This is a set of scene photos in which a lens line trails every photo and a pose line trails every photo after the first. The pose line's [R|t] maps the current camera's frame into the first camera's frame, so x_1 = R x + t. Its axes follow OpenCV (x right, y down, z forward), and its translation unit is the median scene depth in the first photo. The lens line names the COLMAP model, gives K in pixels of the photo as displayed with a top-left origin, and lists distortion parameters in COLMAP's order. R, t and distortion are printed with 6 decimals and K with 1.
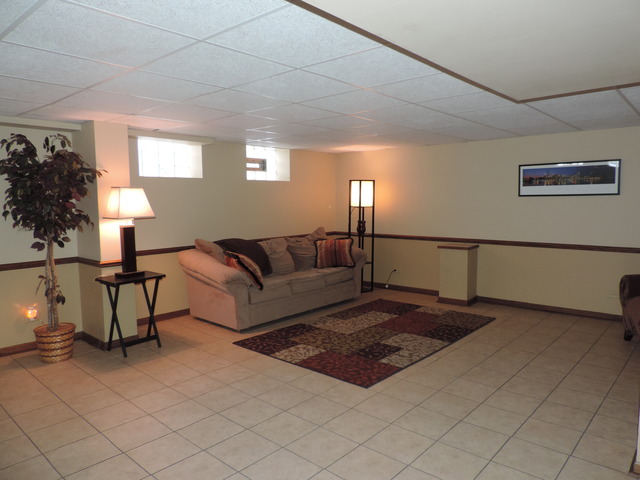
lens RADIAL K [[463.2, 0, 319.0], [0, 463.2, 243.9], [0, 0, 1]] dist [-0.014731, -0.007447]
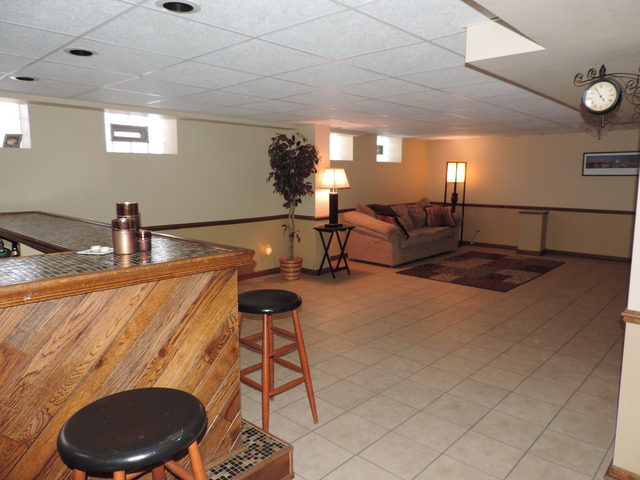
lens RADIAL K [[463.2, 0, 319.1], [0, 463.2, 236.2], [0, 0, 1]] dist [-0.014731, -0.007447]
pose [[0.999698, 0.009835, -0.022511, -0.343487], [-0.009078, 0.999398, 0.033474, 0.041538], [0.022827, -0.033260, 0.999186, -0.427719]]
